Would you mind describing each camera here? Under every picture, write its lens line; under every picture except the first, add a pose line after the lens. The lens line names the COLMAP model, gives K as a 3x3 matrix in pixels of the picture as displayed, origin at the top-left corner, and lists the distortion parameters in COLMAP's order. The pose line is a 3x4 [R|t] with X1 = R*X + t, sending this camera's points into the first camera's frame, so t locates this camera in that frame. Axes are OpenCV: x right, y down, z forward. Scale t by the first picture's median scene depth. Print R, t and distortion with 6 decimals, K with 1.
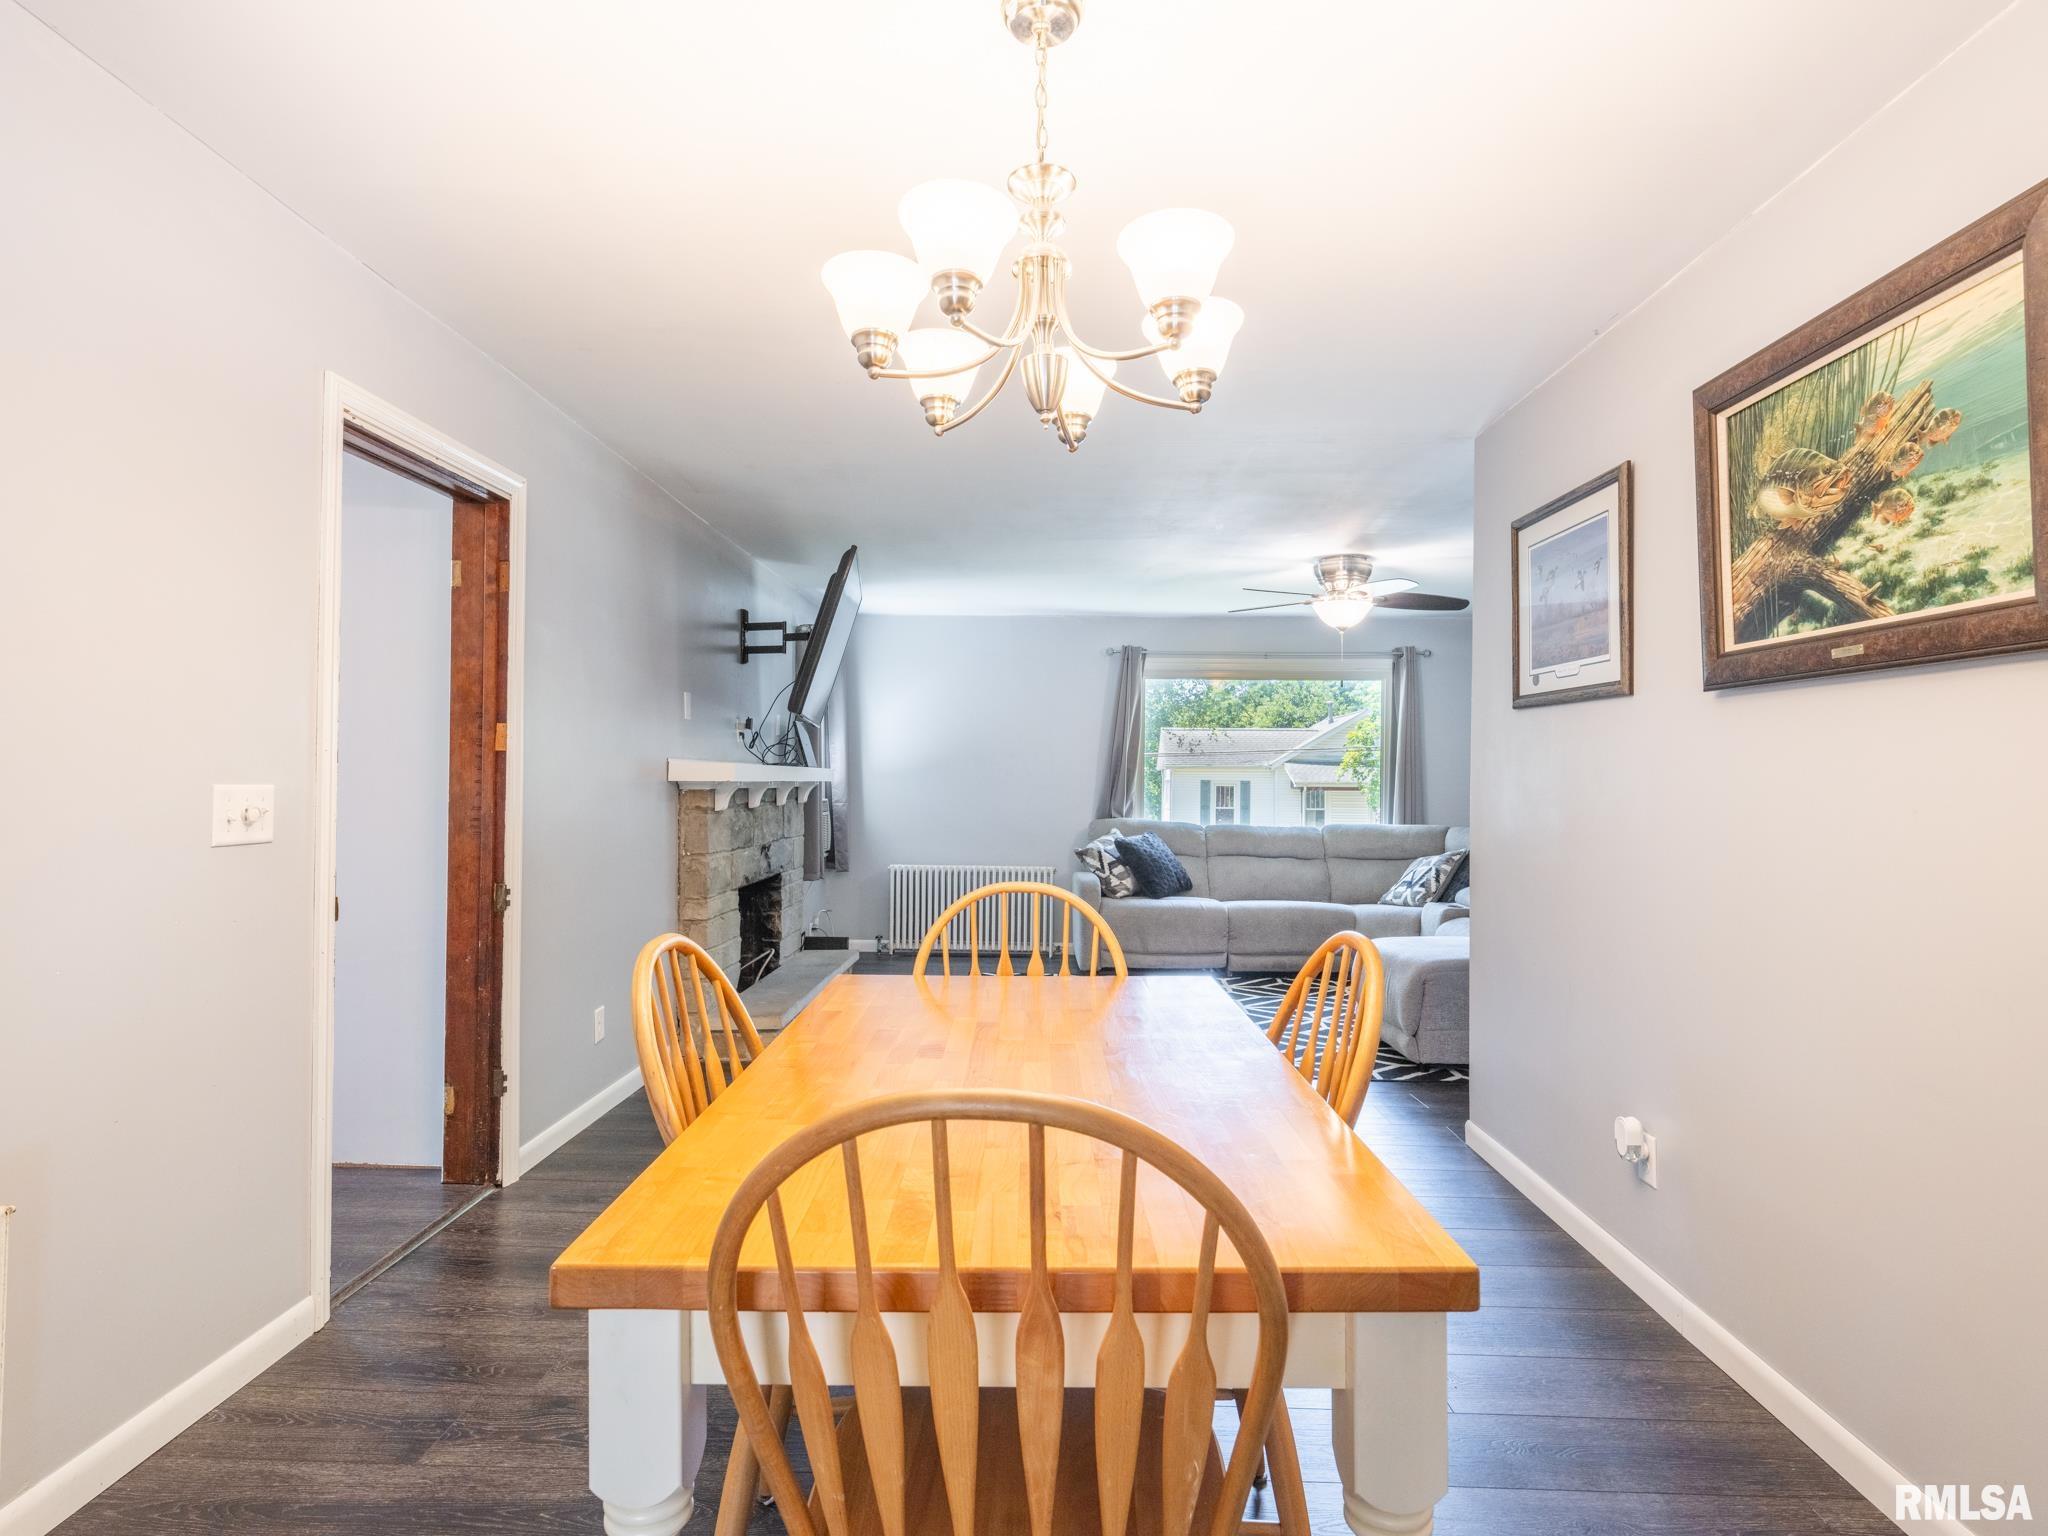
lens RADIAL K [[1106.8, 0, 1027.6], [0, 1106.8, 772.1], [0, 0, 1]] dist [0.000160, -0.001776]
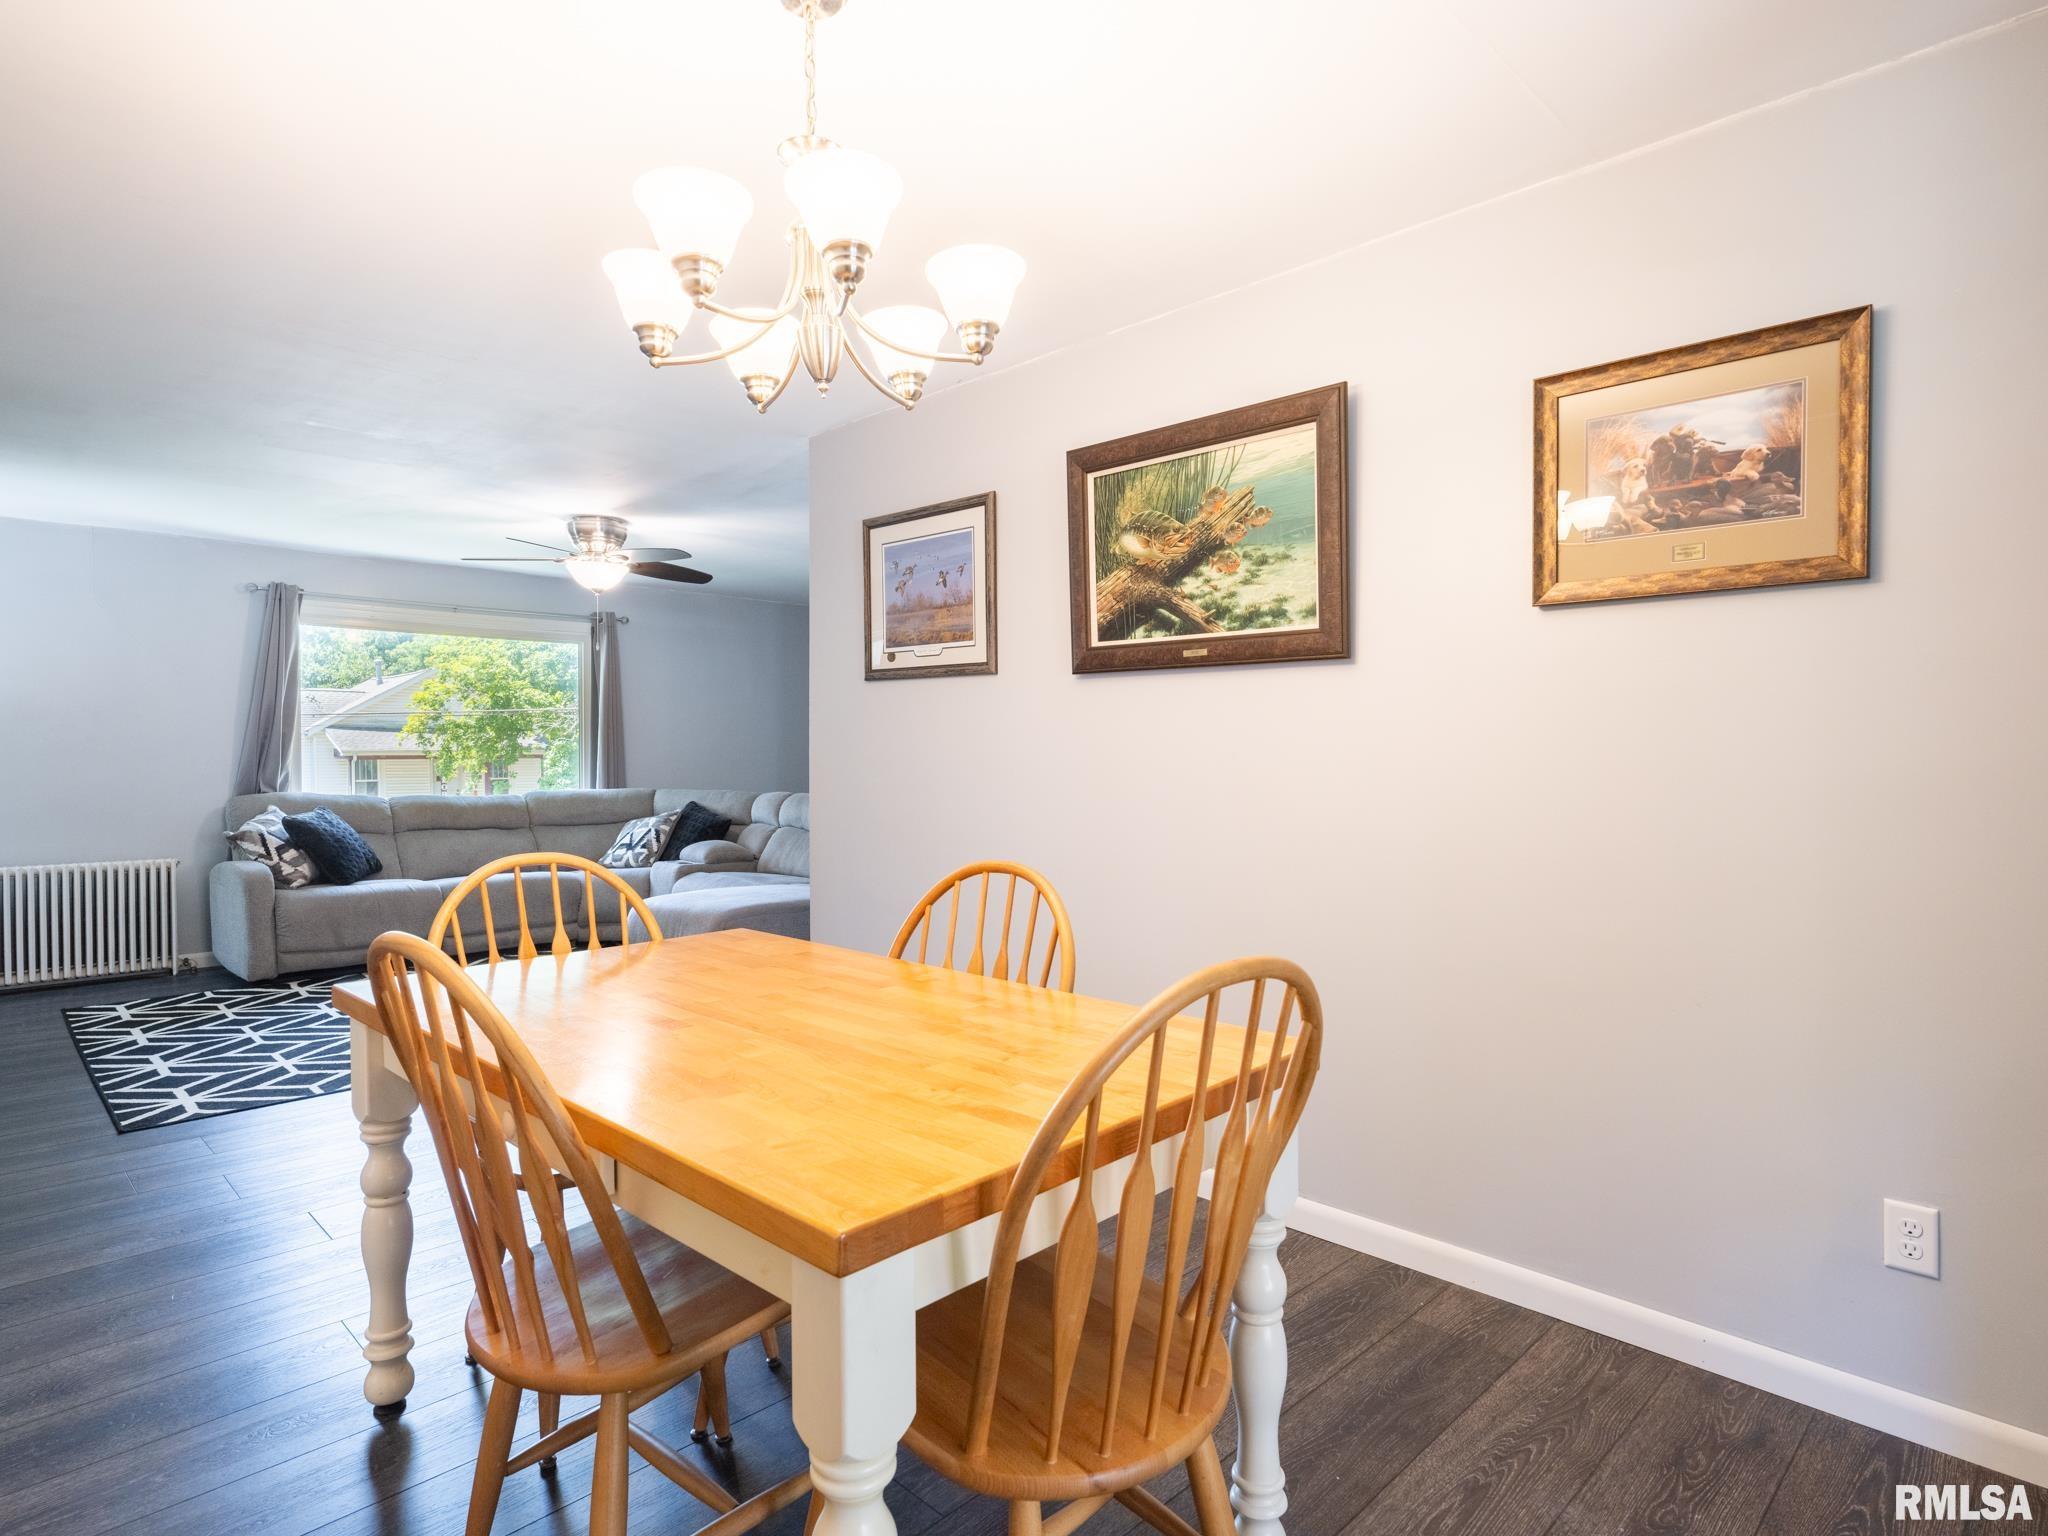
lens RADIAL K [[1109.4, 0, 1021.8], [0, 1109.4, 769.2], [0, 0, 1]] dist [0.008729, -0.006334]
pose [[0.687890, -0.020862, 0.725515, -0.359654], [0.001341, 0.999622, 0.027472, 0.005745], [-0.725813, -0.017924, 0.687658, 0.081916]]
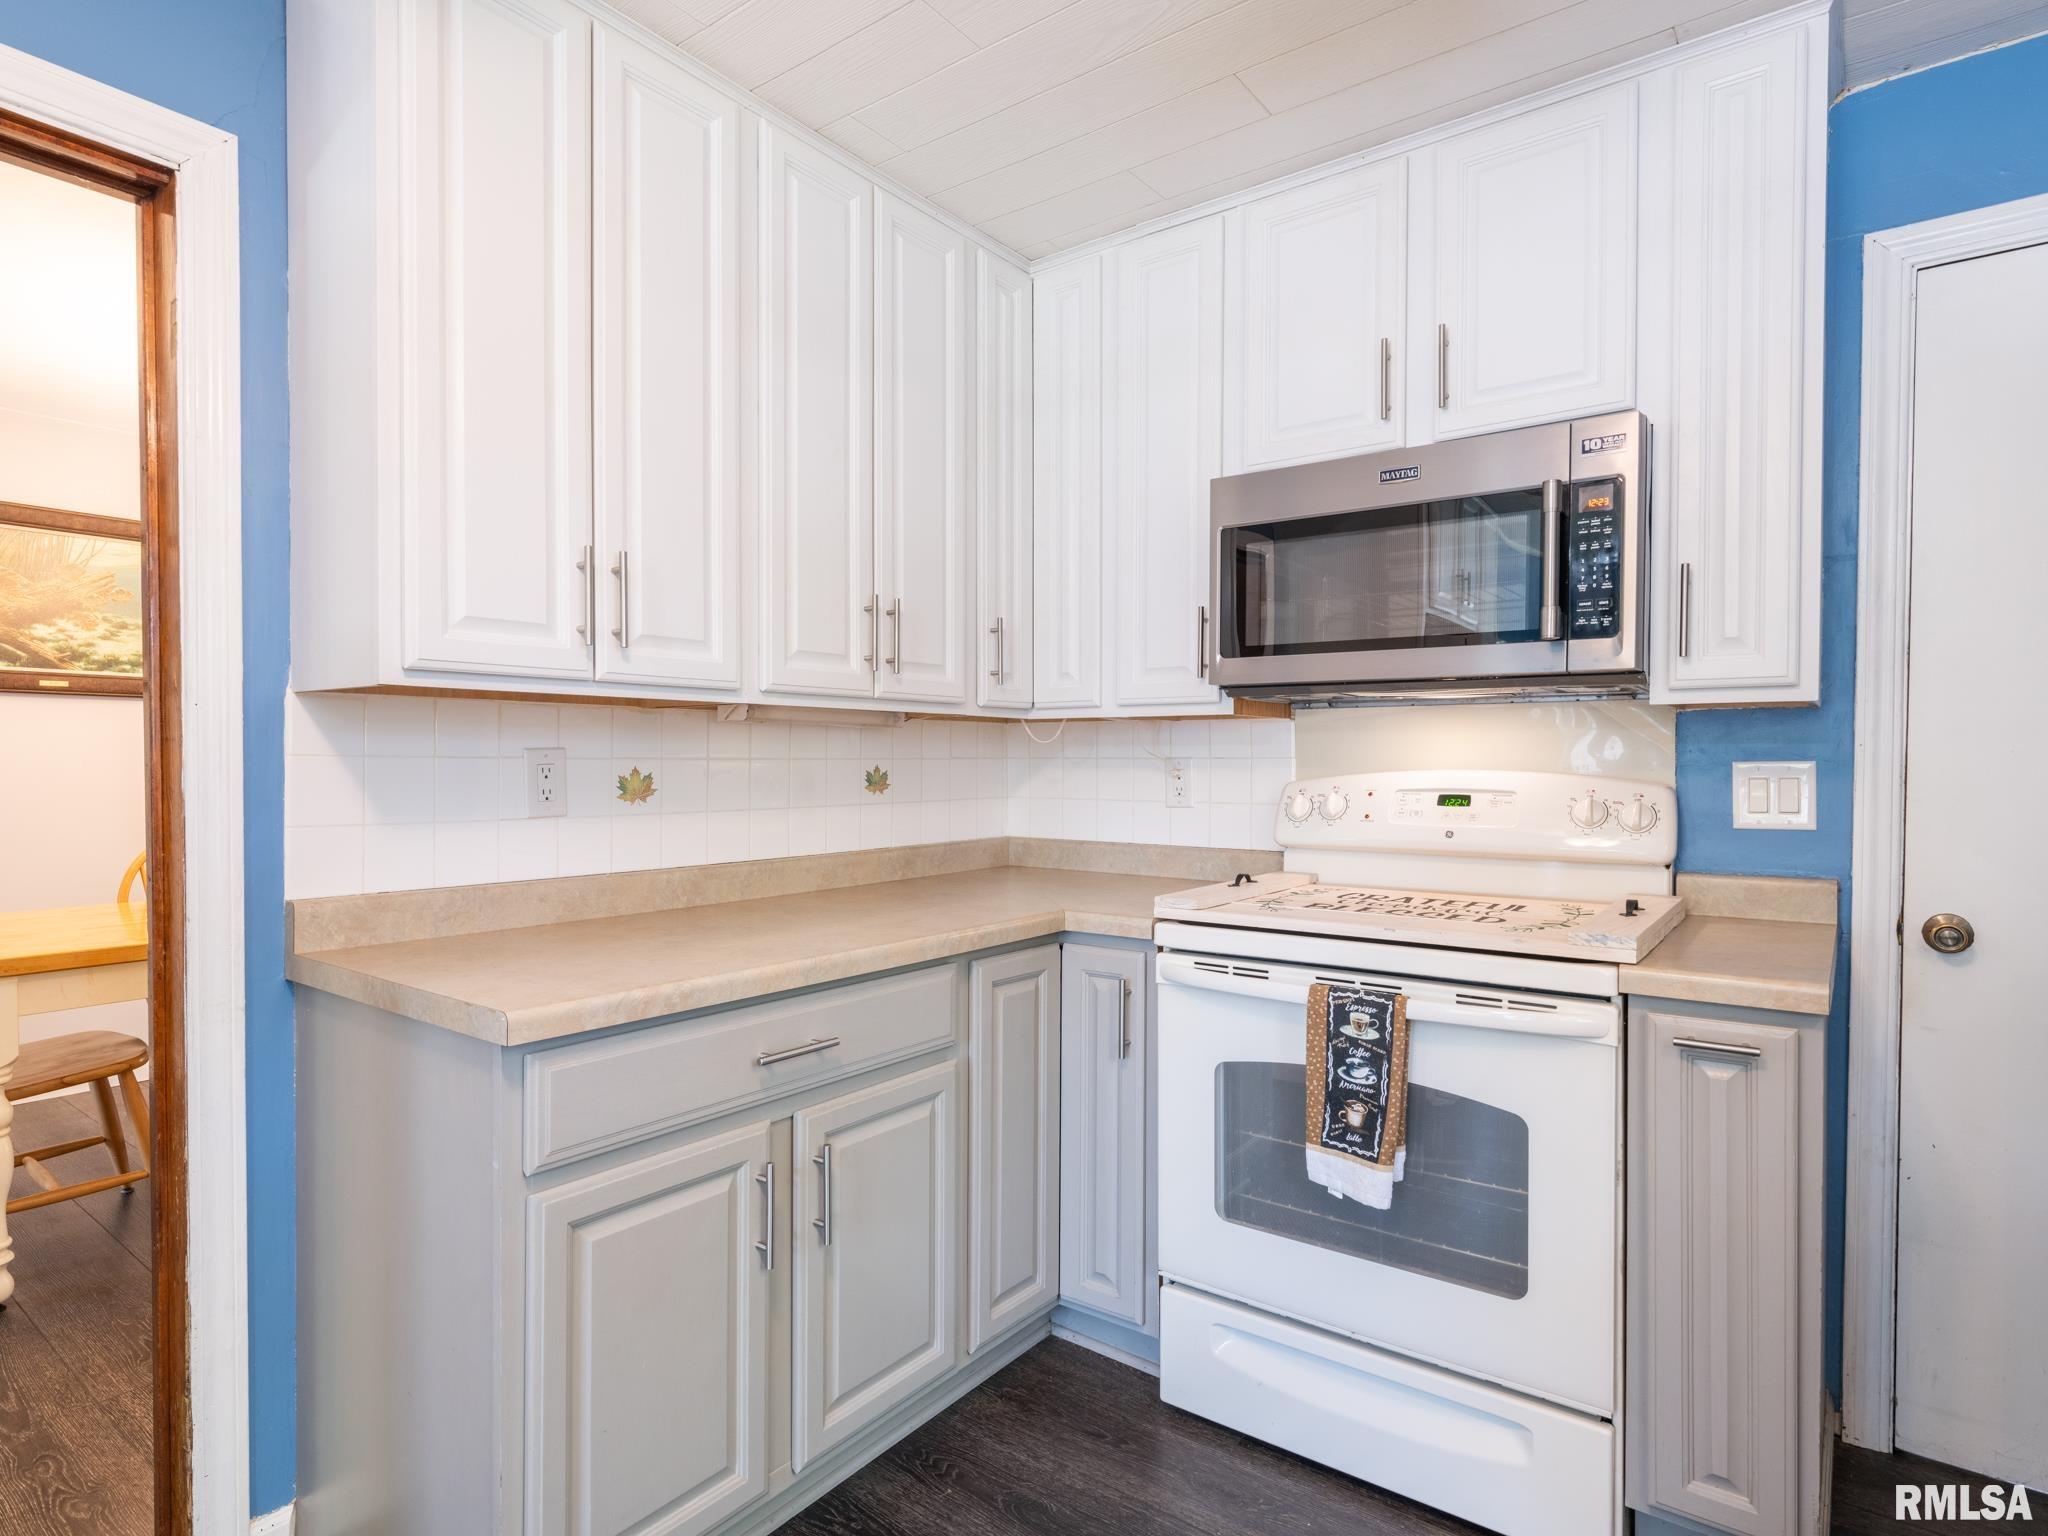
lens RADIAL K [[1100.3, 0, 1021.0], [0, 1100.3, 775.3], [0, 0, 1]] dist [0.005881, -0.003452]
pose [[-0.812731, -0.022395, 0.582209, -1.259029], [-0.013579, 0.999718, 0.019500, -0.003429], [-0.582481, 0.007943, -0.812805, 1.087098]]
